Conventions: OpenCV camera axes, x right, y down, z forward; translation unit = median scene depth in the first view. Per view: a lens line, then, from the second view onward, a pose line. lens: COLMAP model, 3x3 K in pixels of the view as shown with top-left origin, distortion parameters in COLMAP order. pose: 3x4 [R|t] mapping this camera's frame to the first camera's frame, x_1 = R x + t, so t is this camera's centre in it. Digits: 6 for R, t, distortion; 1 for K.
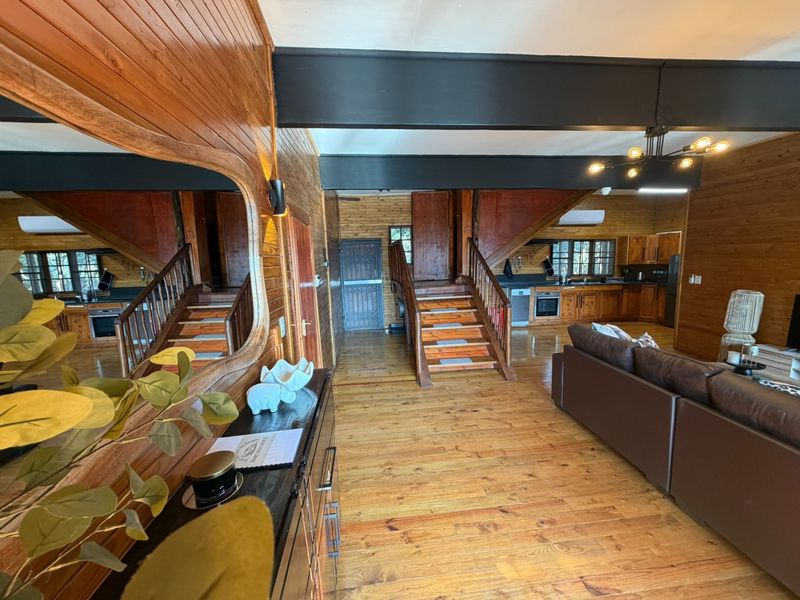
lens RADIAL K [[318.1, 0, 397.8], [0, 318.1, 301.6], [0, 0, 1]] dist [0.000013, -0.000389]
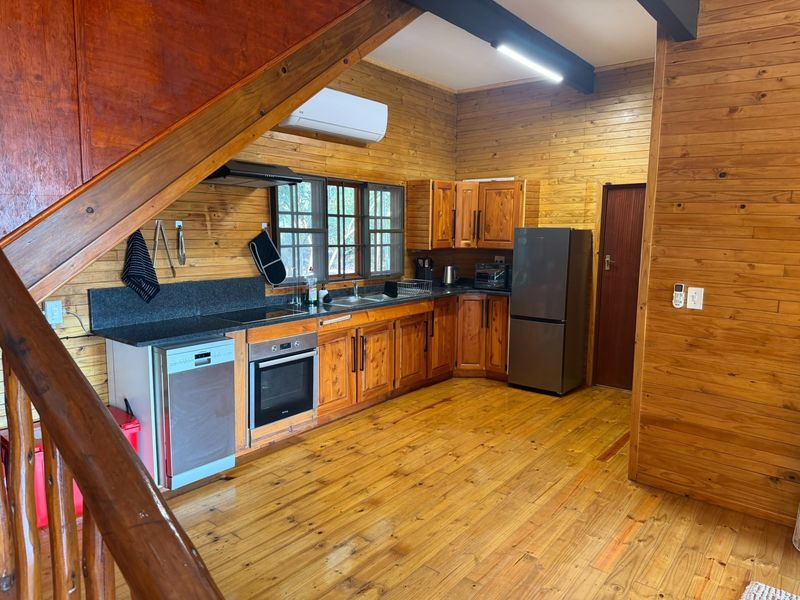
lens RADIAL K [[558.1, 0, 400.0], [0, 558.1, 300.0], [0, 0, 1]] dist [0.174407, -0.231717]
pose [[0.692581, -0.065683, 0.718343, 0.253179], [0.070034, 0.997264, 0.023664, -0.114306], [-0.717932, 0.033919, 0.695286, 0.847864]]
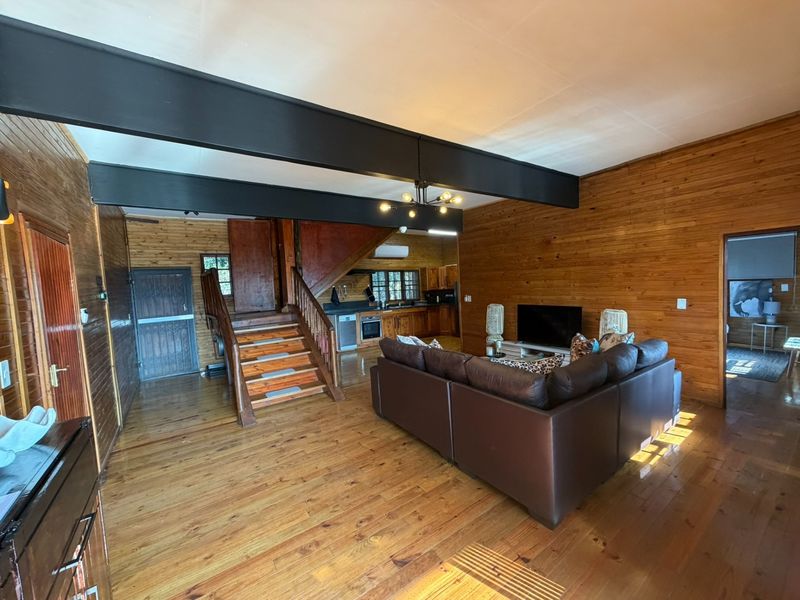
lens RADIAL K [[318.1, 0, 397.8], [0, 318.1, 301.6], [0, 0, 1]] dist [0.000013, -0.000389]
pose [[0.875730, -0.042224, 0.480951, 0.034654], [0.091451, 0.992641, -0.079371, 0.024496], [-0.474060, 0.113491, 0.873148, -0.030909]]
